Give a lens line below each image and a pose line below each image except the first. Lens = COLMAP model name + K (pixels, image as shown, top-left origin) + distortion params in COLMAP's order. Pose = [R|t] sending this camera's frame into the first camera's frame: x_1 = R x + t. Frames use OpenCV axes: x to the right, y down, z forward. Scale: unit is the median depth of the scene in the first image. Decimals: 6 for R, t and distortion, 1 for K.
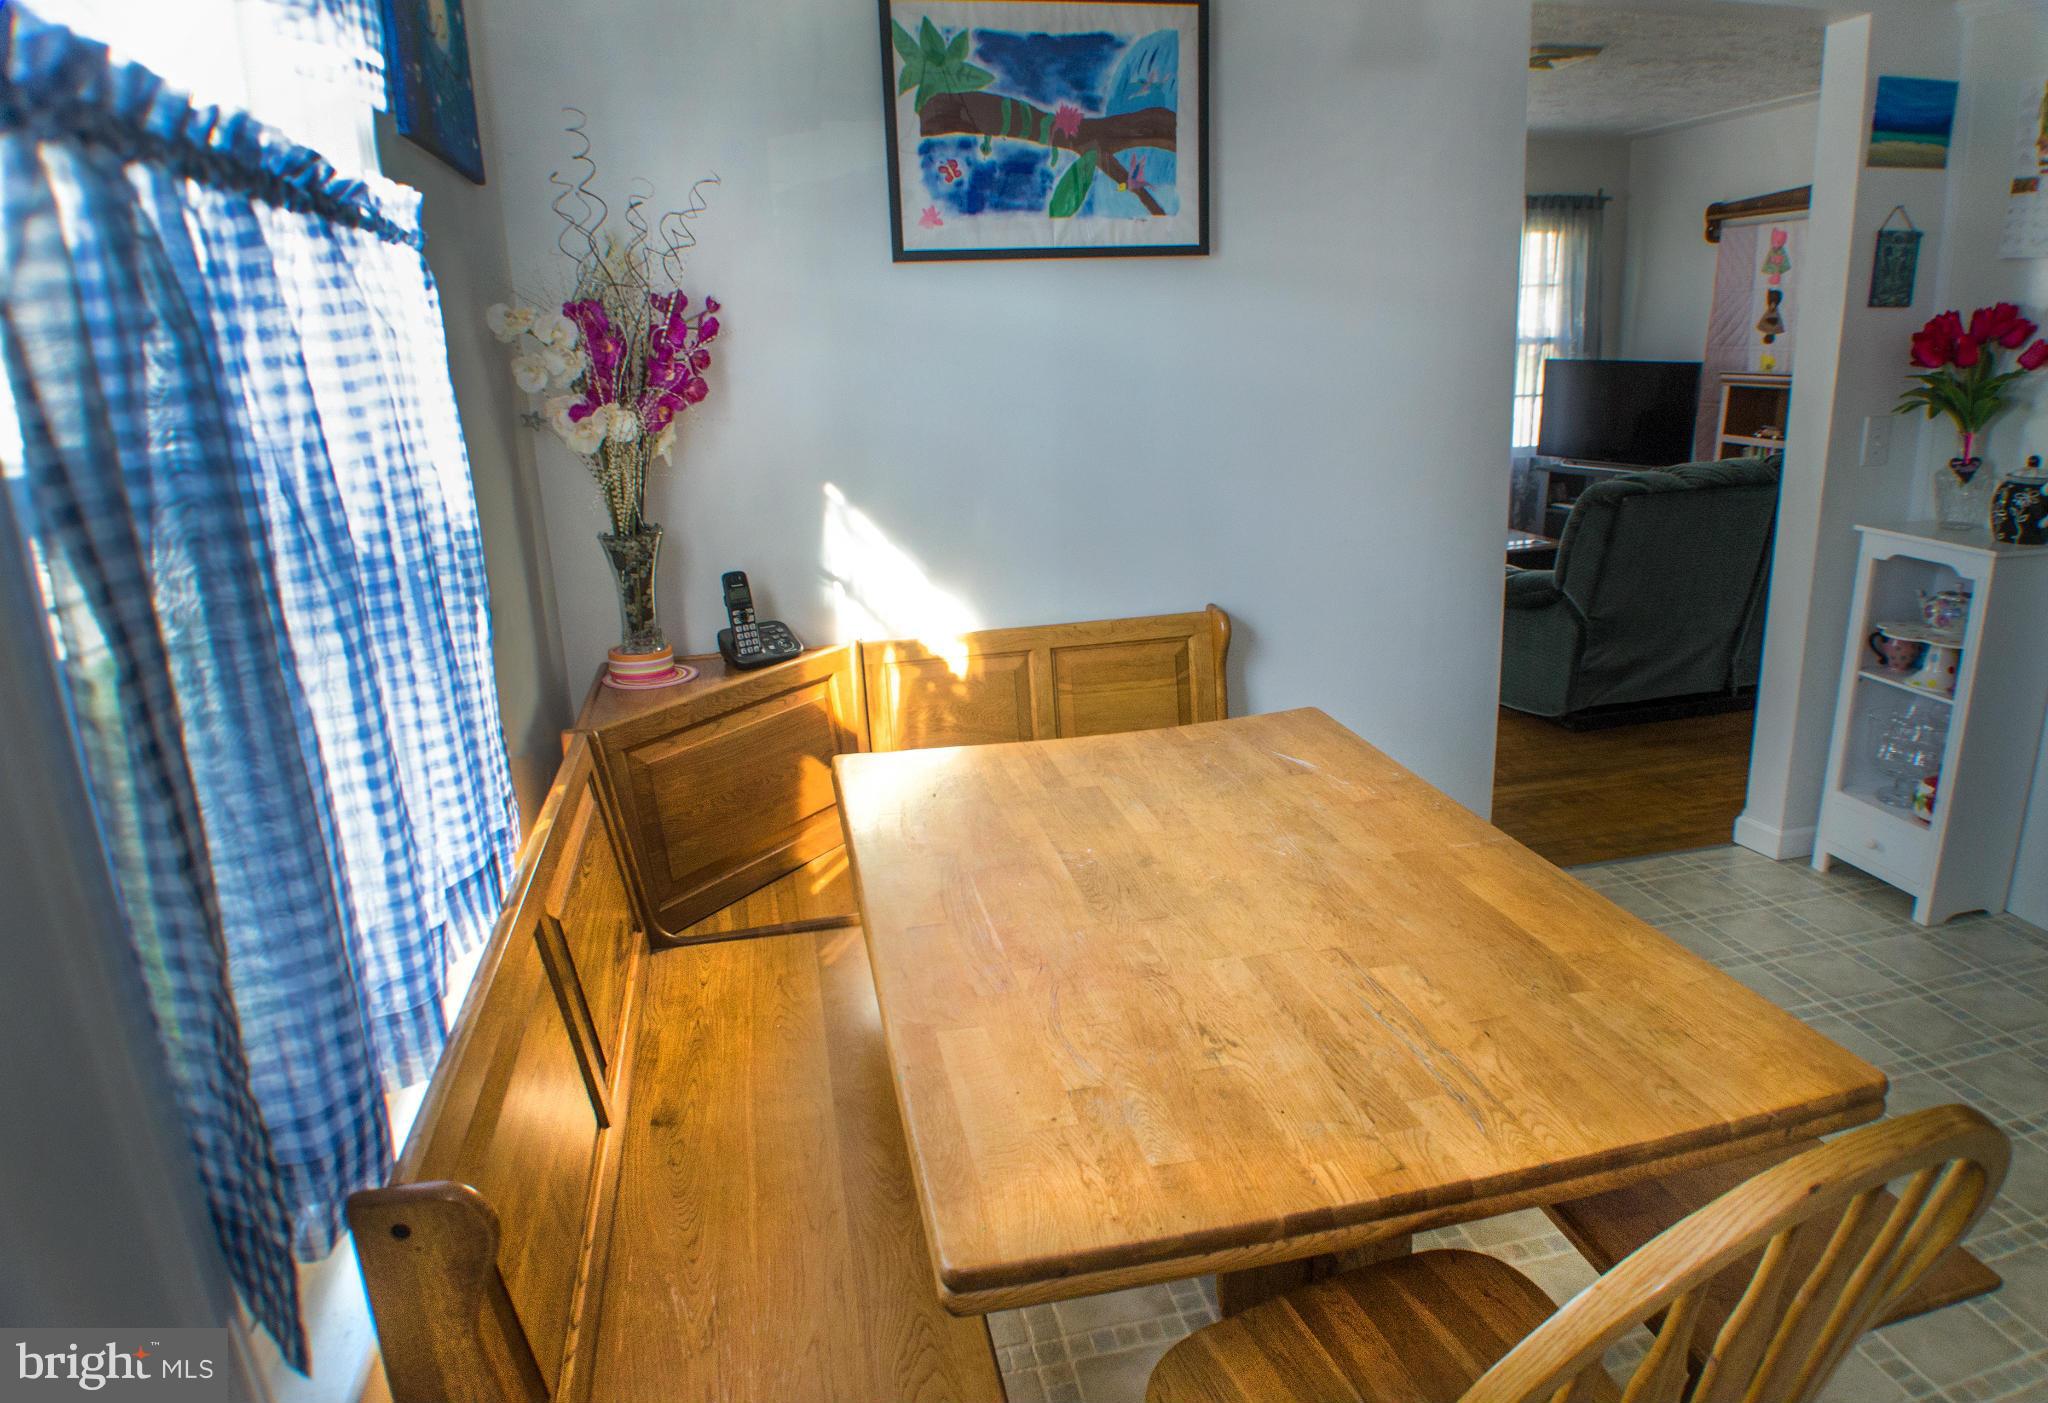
lens RADIAL K [[1264.9, 0, 1024.0], [0, 1264.9, 701.5], [0, 0, 1]] dist [-0.039966, -0.025179]
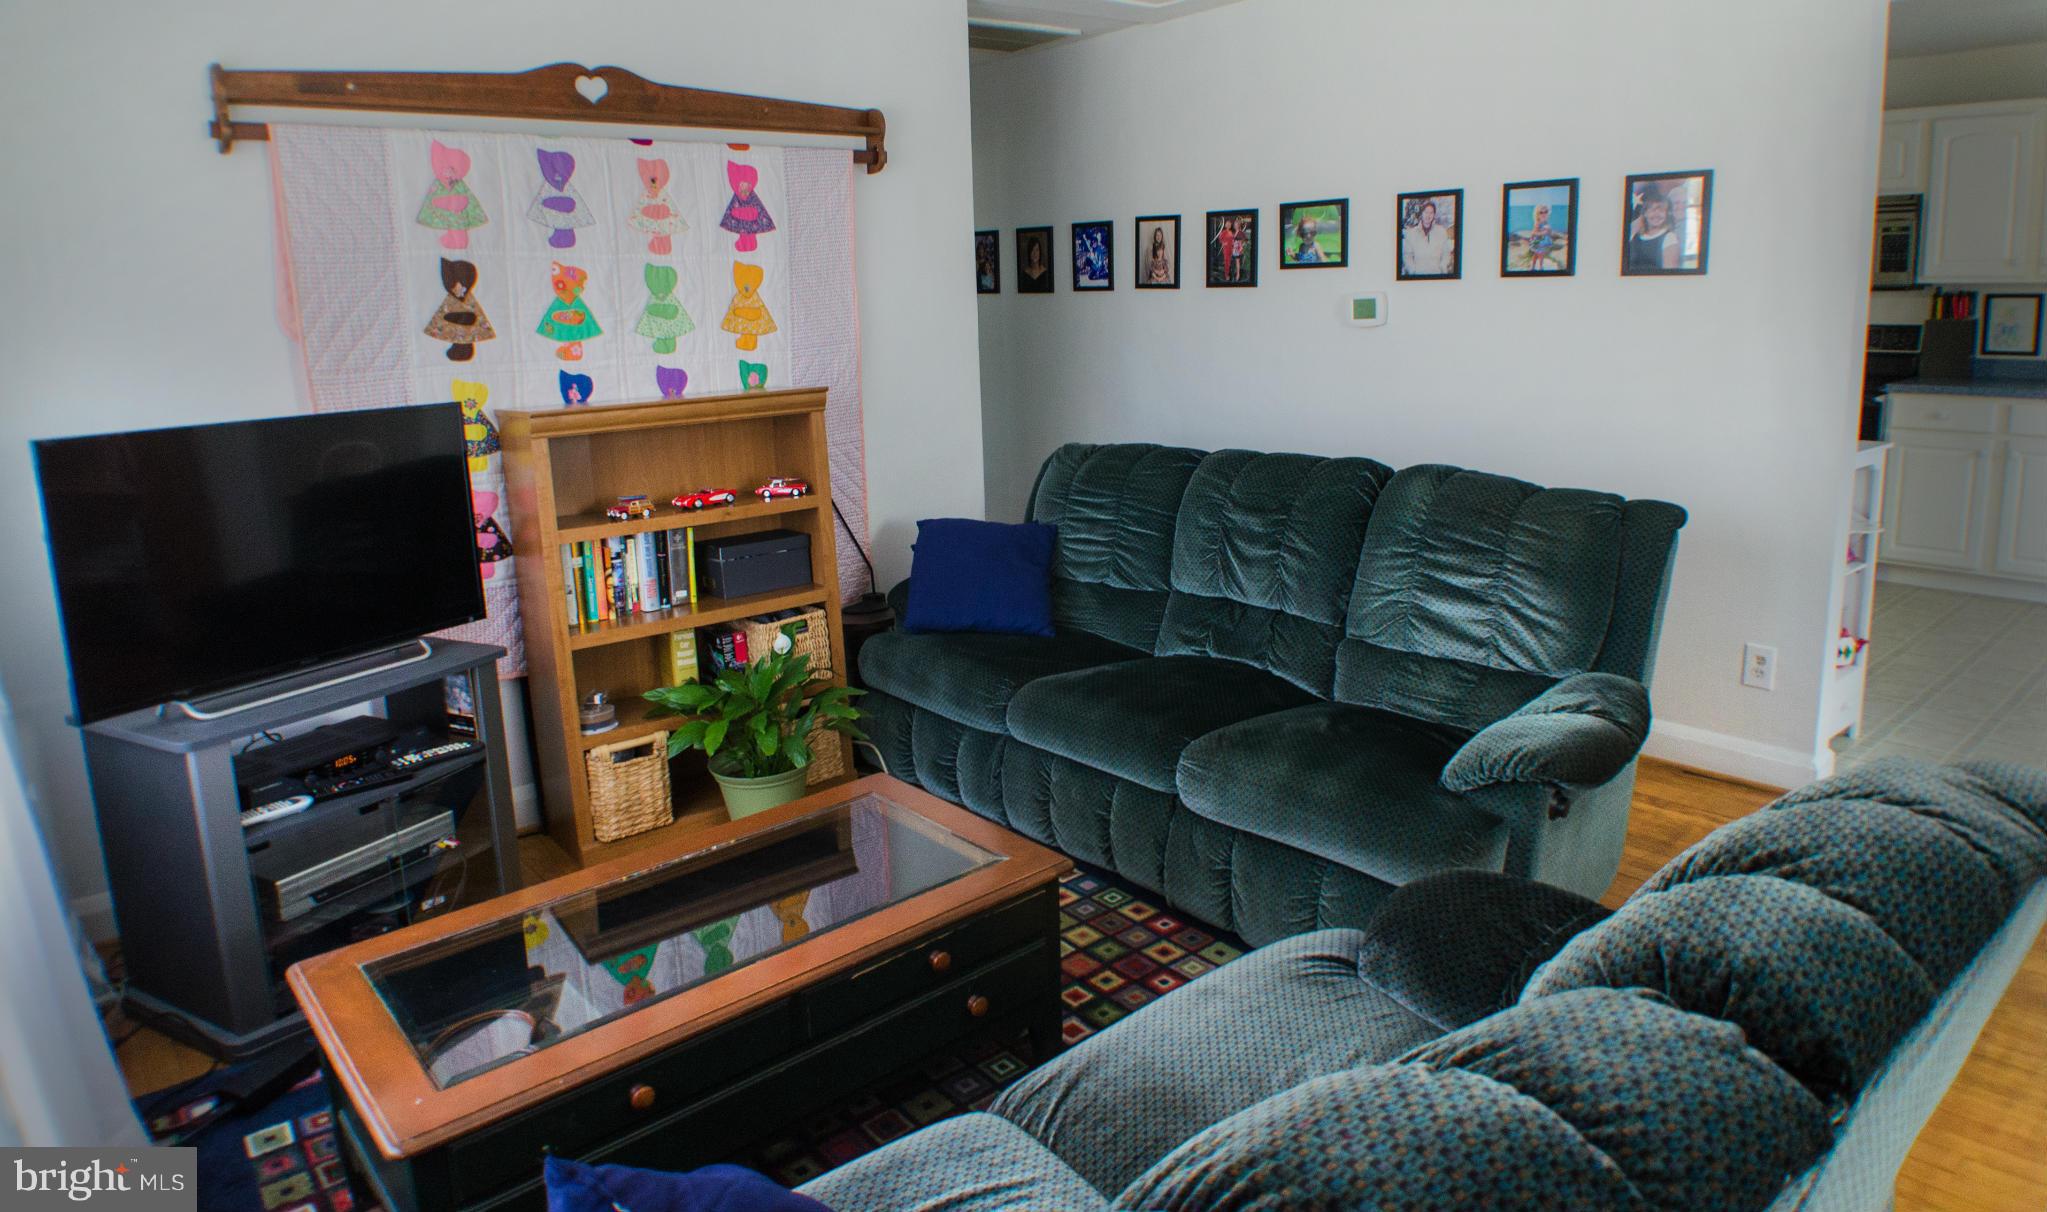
lens RADIAL K [[1261.1, 0, 1025.6], [0, 1261.1, 532.2], [0, 0, 1]] dist [-0.001045, -0.046768]
pose [[-0.473083, -0.113907, 0.873623, 0.035950], [0.292859, 0.914887, 0.277876, -0.682484], [-0.830919, 0.387307, -0.399459, 2.361753]]
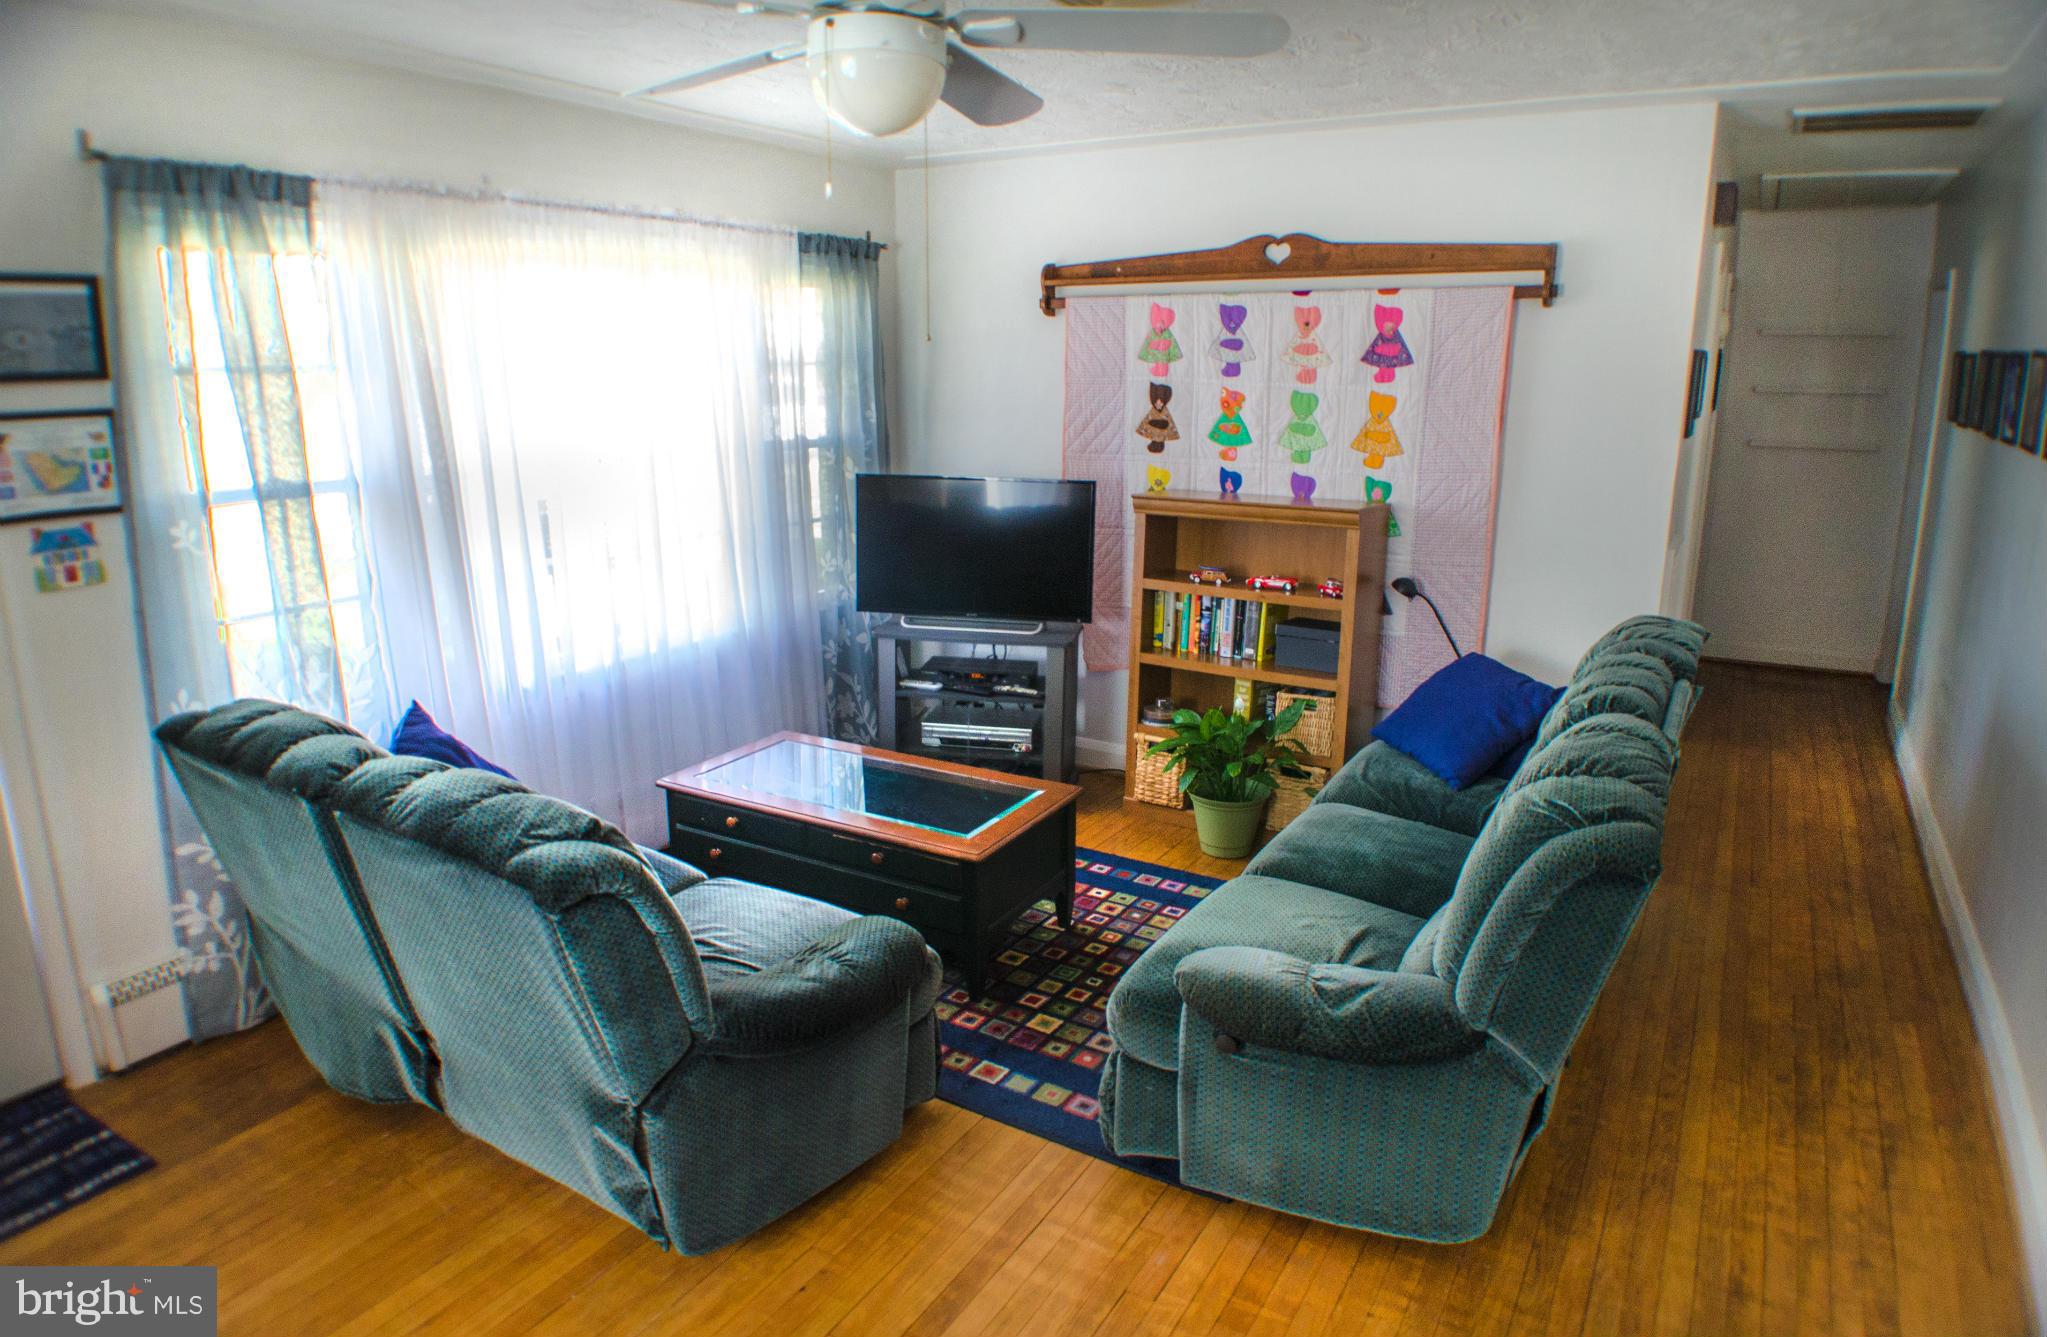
lens RADIAL K [[1251.4, 0, 1023.5], [0, 1251.4, 668.5], [0, 0, 1]] dist [-0.042265, -0.000039]
pose [[0.685925, -0.146513, 0.712769, -0.053667], [0.180884, 0.983105, 0.028010, -0.441819], [-0.704831, 0.109716, 0.700839, 1.203452]]
